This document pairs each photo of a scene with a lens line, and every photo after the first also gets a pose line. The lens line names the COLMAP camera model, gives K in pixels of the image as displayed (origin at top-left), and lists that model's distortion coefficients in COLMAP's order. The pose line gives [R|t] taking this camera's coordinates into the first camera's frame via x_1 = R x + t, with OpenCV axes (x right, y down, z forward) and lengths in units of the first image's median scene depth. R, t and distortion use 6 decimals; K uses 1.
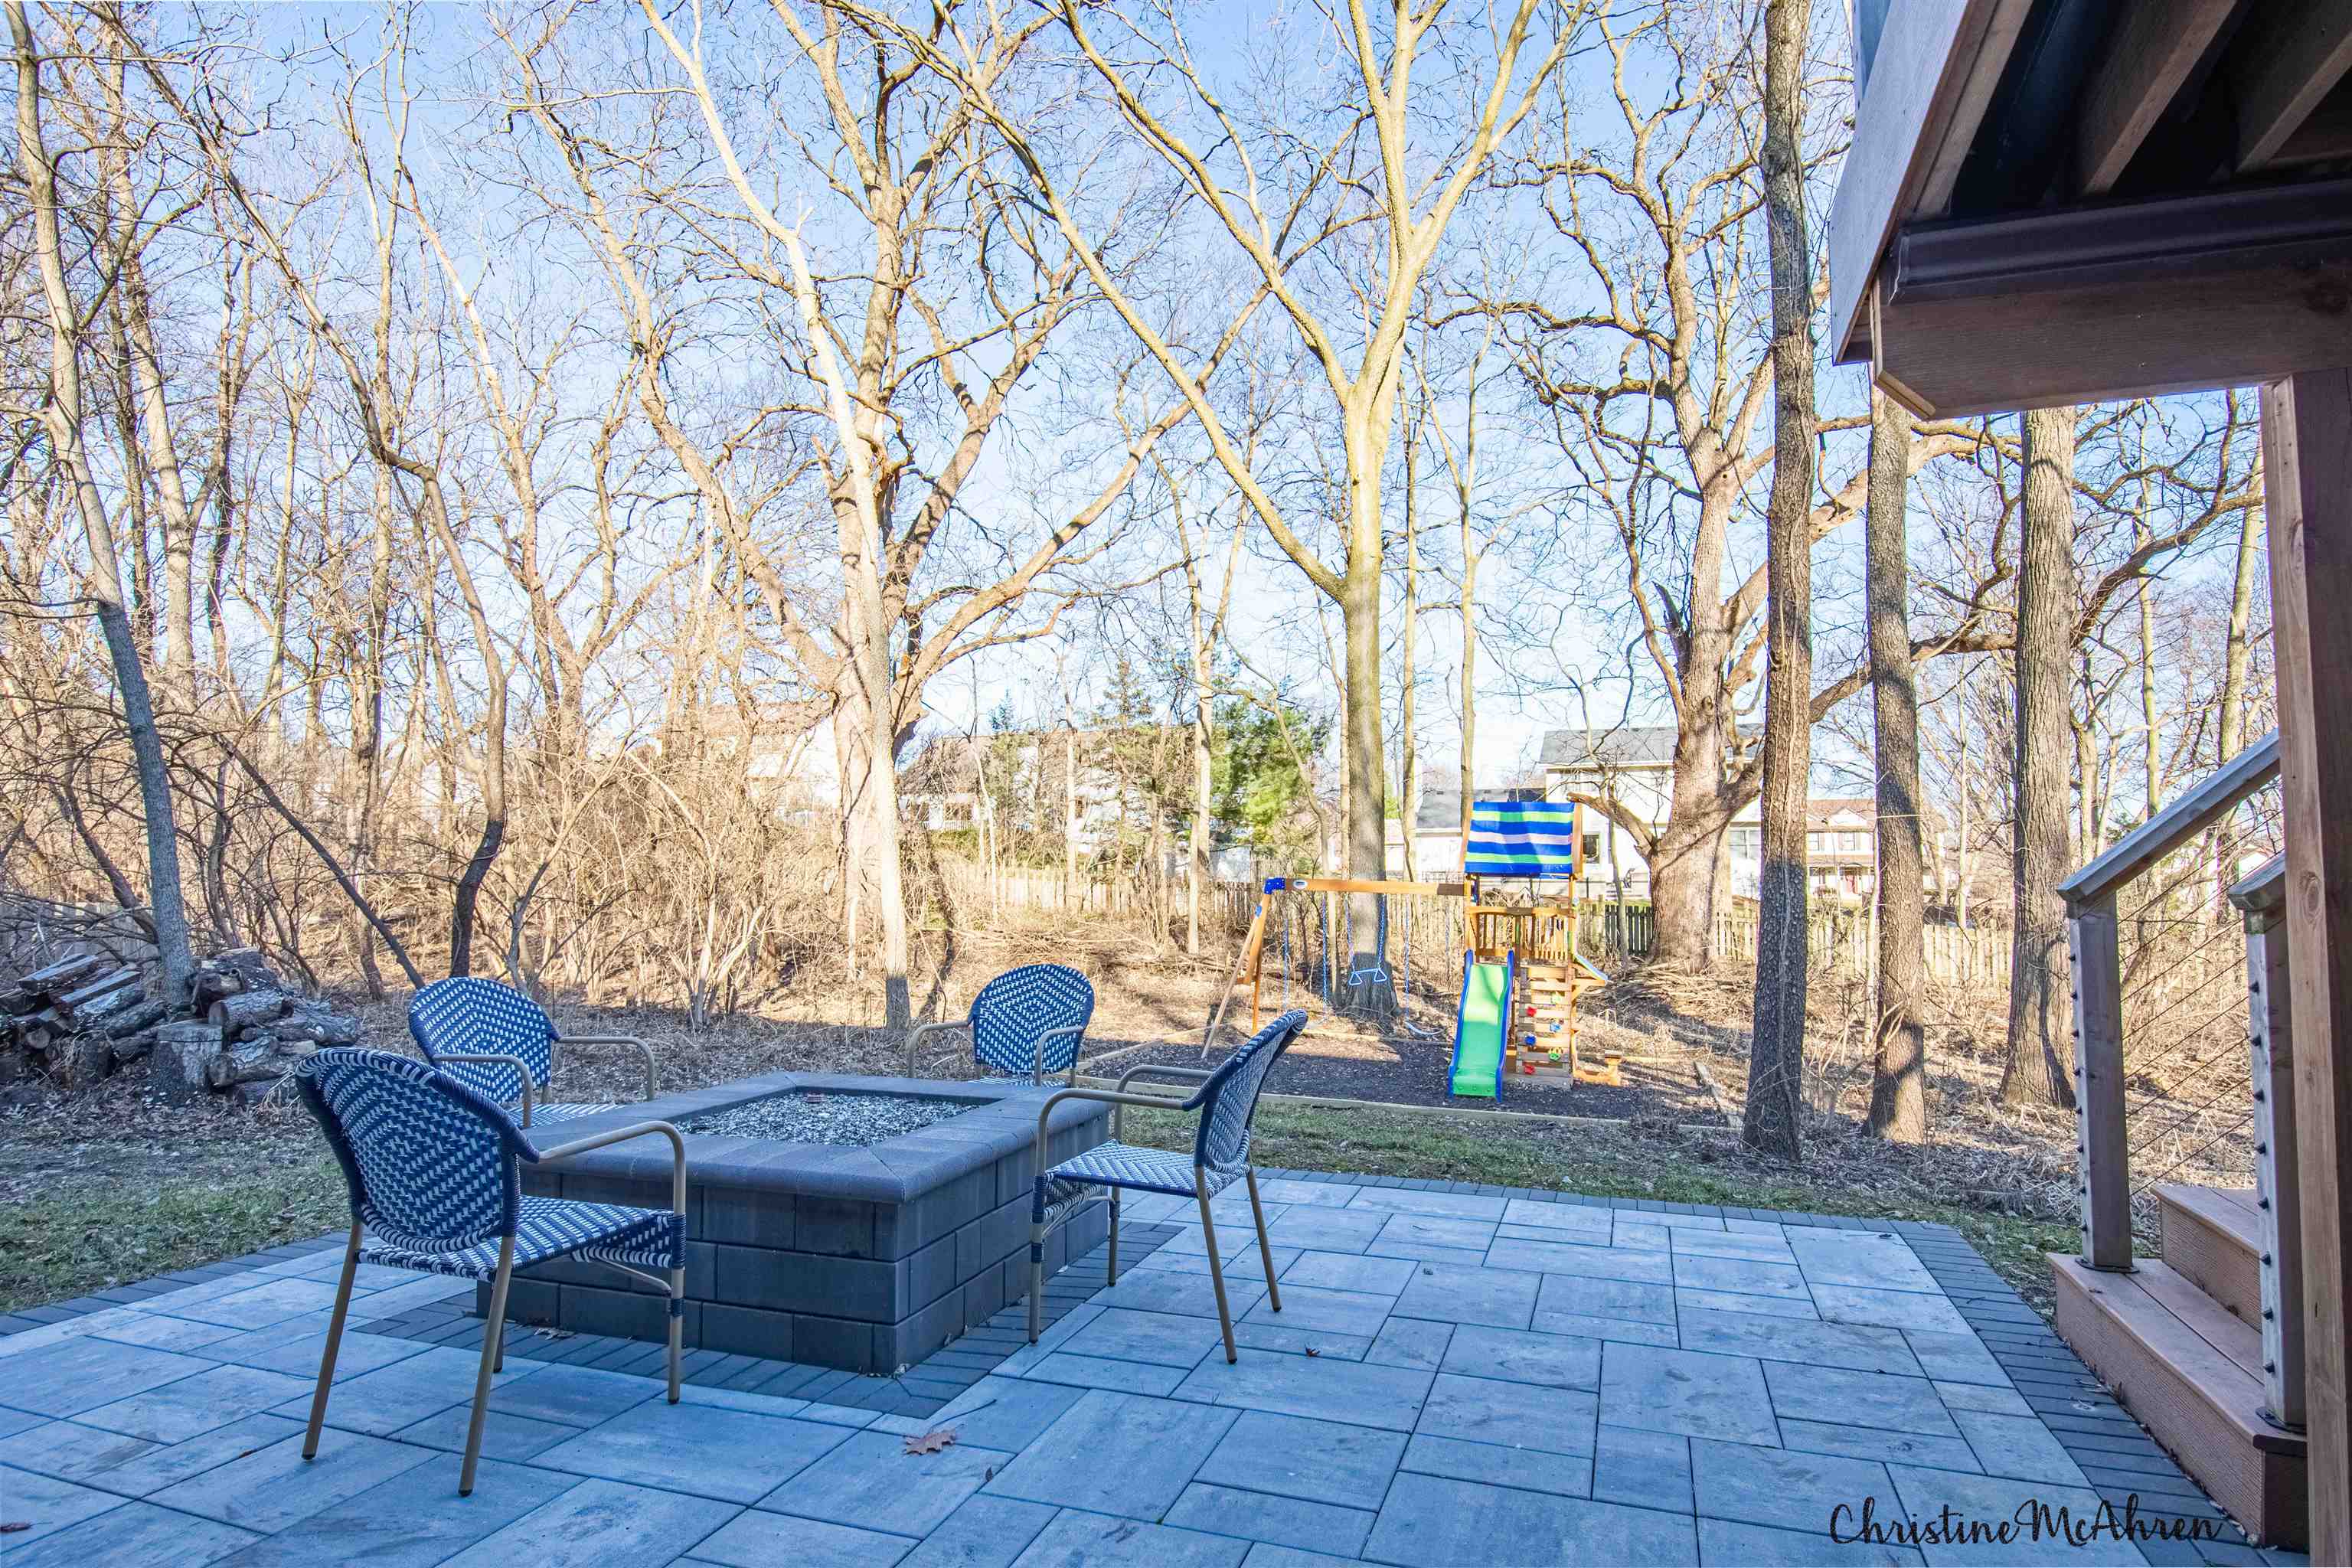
lens RADIAL K [[1240.8, 0, 1181.1], [0, 1240.8, 792.3], [0, 0, 1]] dist [0.015838, -0.022461]
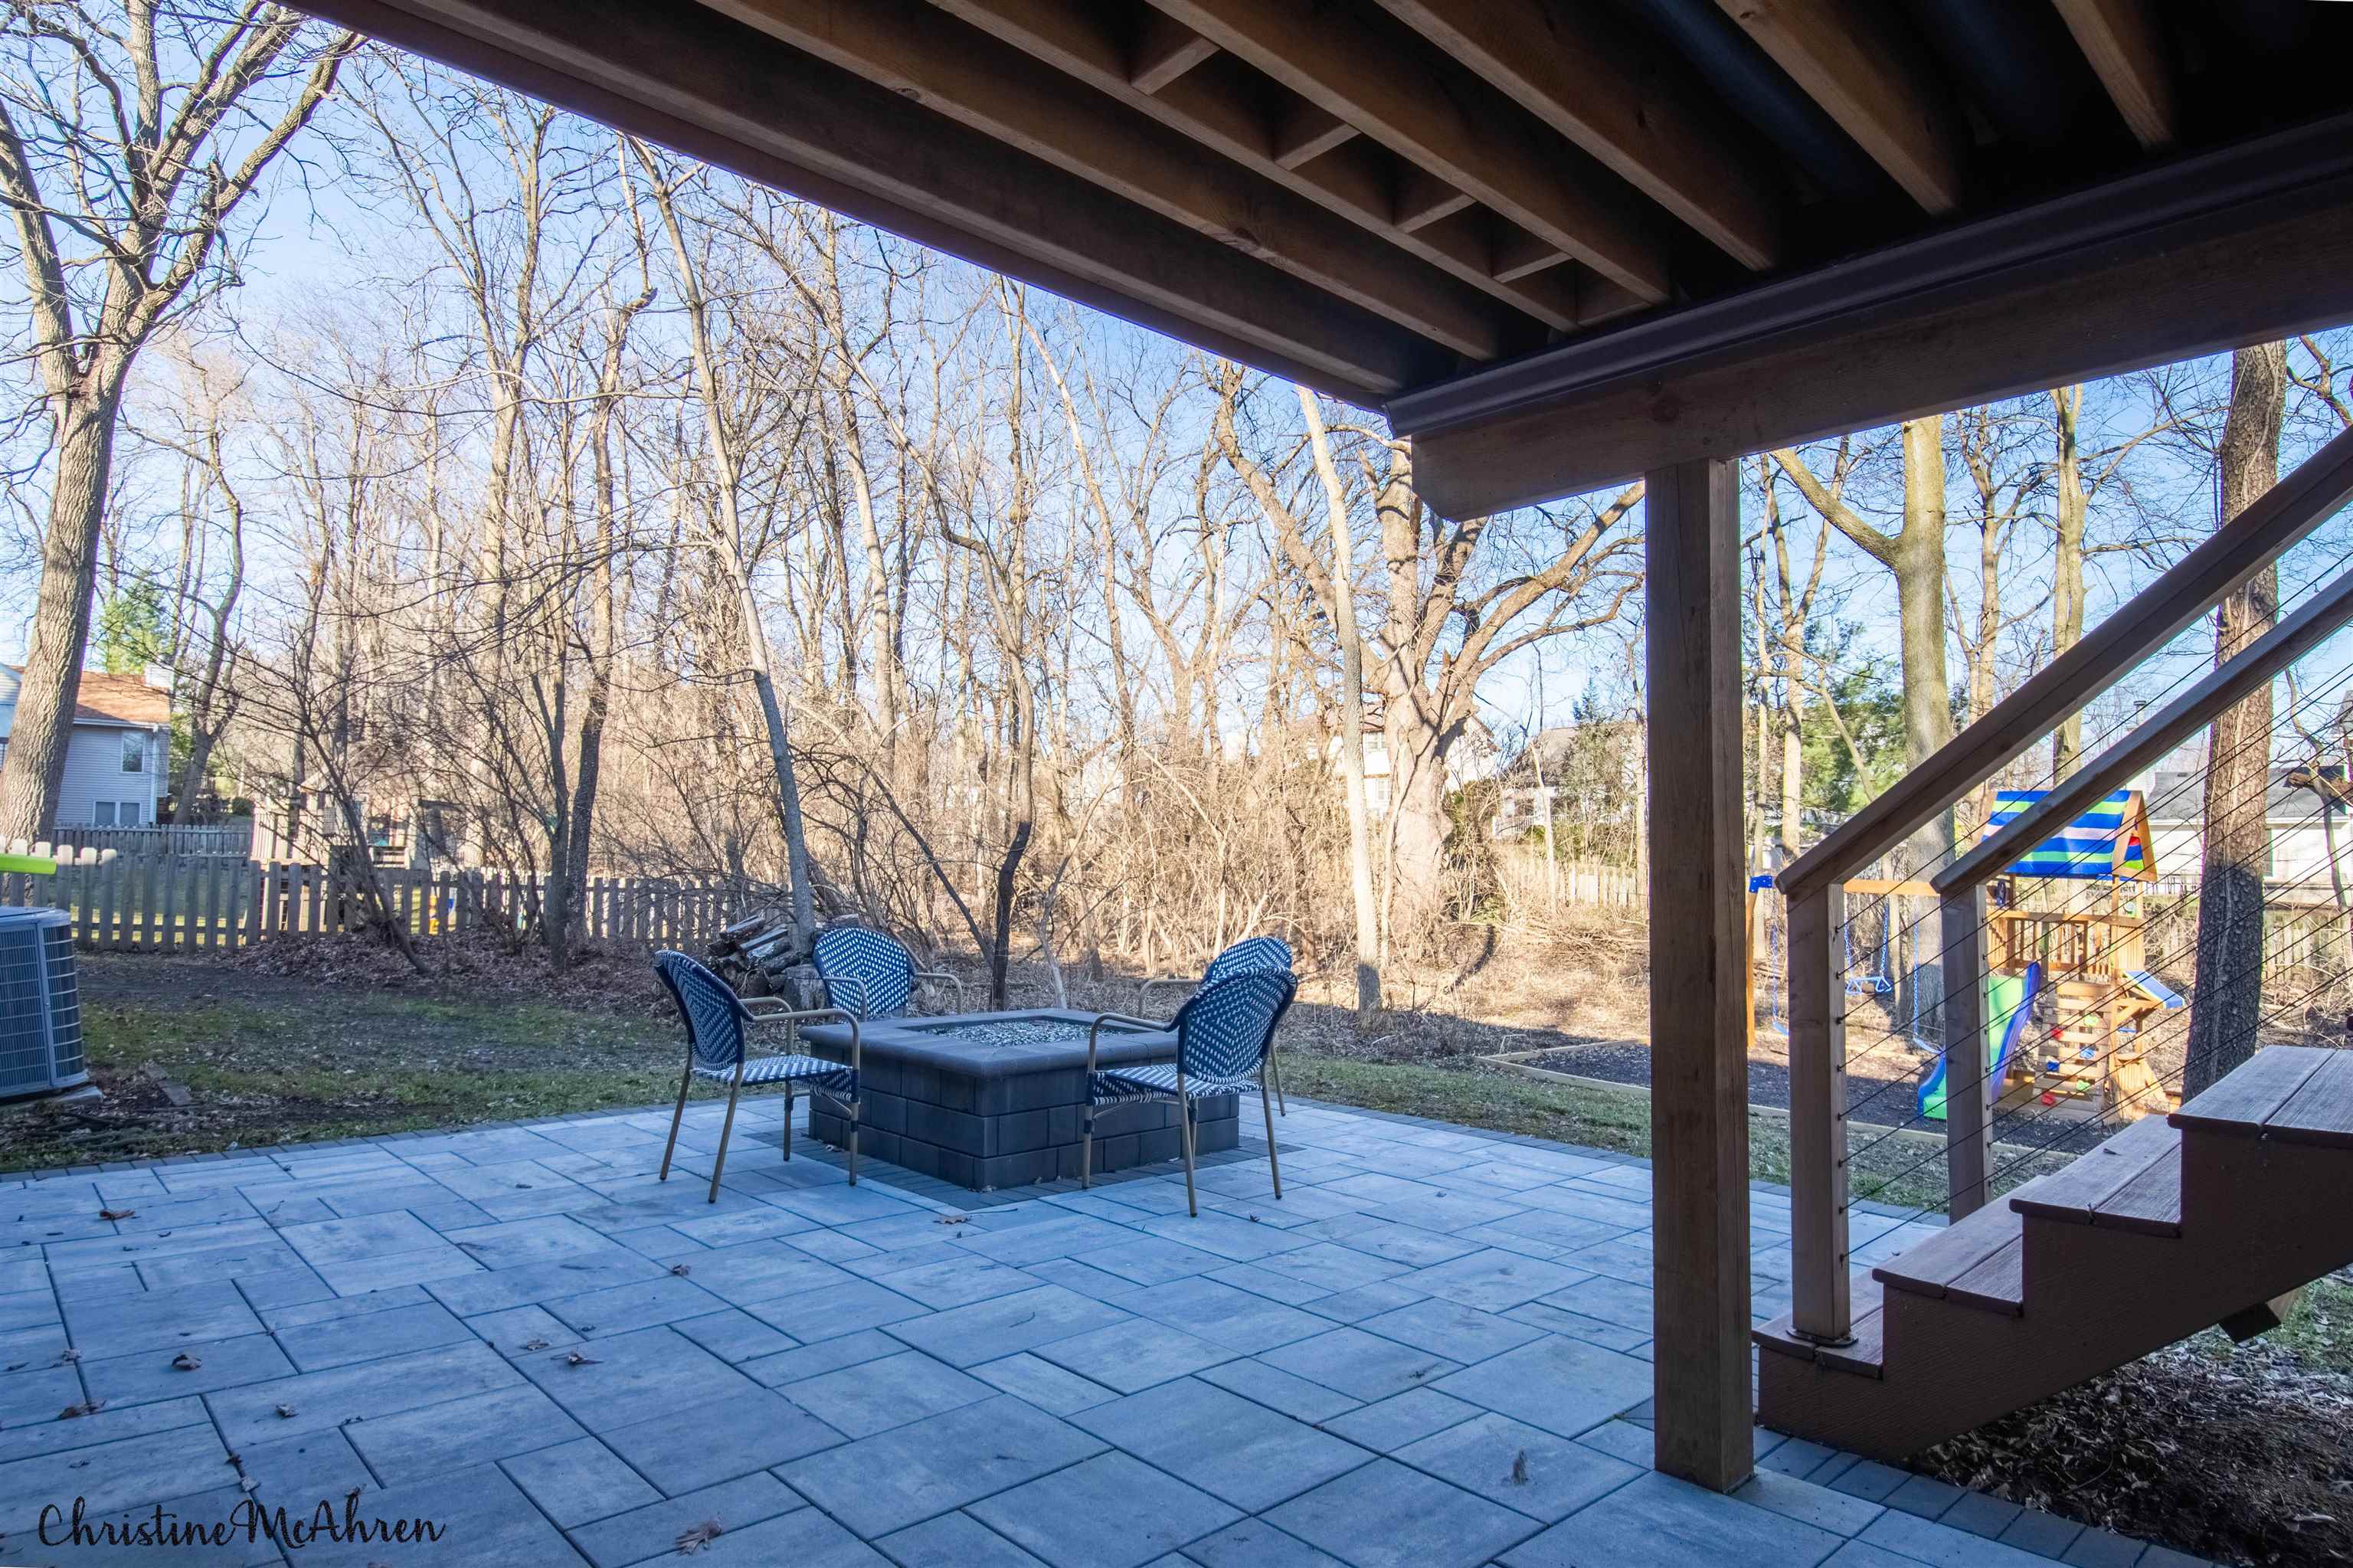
lens RADIAL K [[1241.3, 0, 1181.6], [0, 1241.3, 792.3], [0, 0, 1]] dist [0.015838, -0.022461]
pose [[0.896326, -0.016039, -0.443106, 0.470560], [0.017851, 0.999841, -0.000082, -0.008271], [0.443037, -0.007836, 0.896469, -0.172756]]
